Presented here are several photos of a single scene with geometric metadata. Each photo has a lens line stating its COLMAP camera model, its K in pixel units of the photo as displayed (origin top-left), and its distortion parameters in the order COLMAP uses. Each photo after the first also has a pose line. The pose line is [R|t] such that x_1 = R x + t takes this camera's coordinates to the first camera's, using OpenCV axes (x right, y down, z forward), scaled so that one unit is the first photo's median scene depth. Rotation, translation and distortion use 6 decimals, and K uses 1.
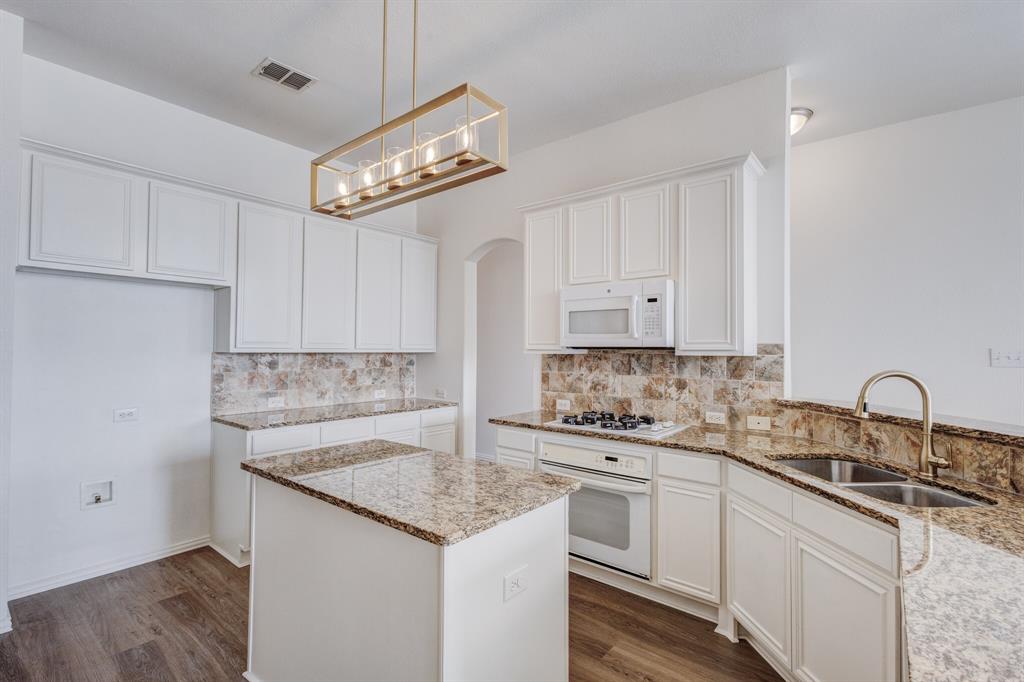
lens RADIAL K [[468.1, 0, 513.4], [0, 468.1, 341.4], [0, 0, 1]] dist [0.008899, 0.000520]
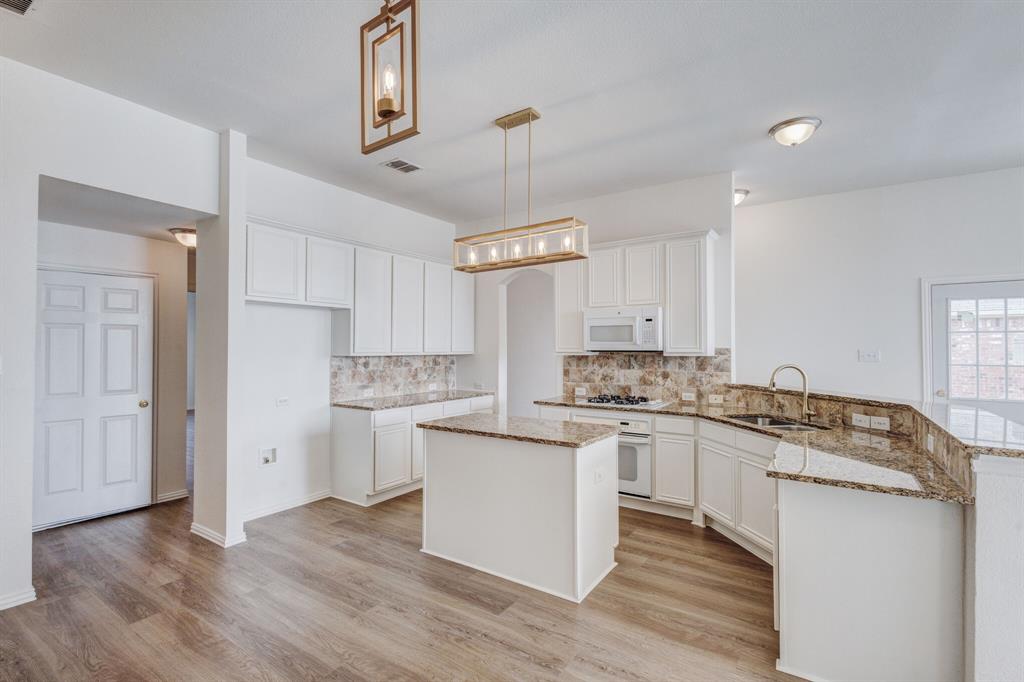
lens RADIAL K [[468.1, 0, 512.8], [0, 468.1, 342.4], [0, 0, 1]] dist [0.008899, 0.000520]
pose [[0.996151, -0.005045, 0.087514, -0.273485], [0.004610, 0.999976, 0.005174, -0.024319], [-0.087538, -0.004750, 0.996150, -0.472430]]
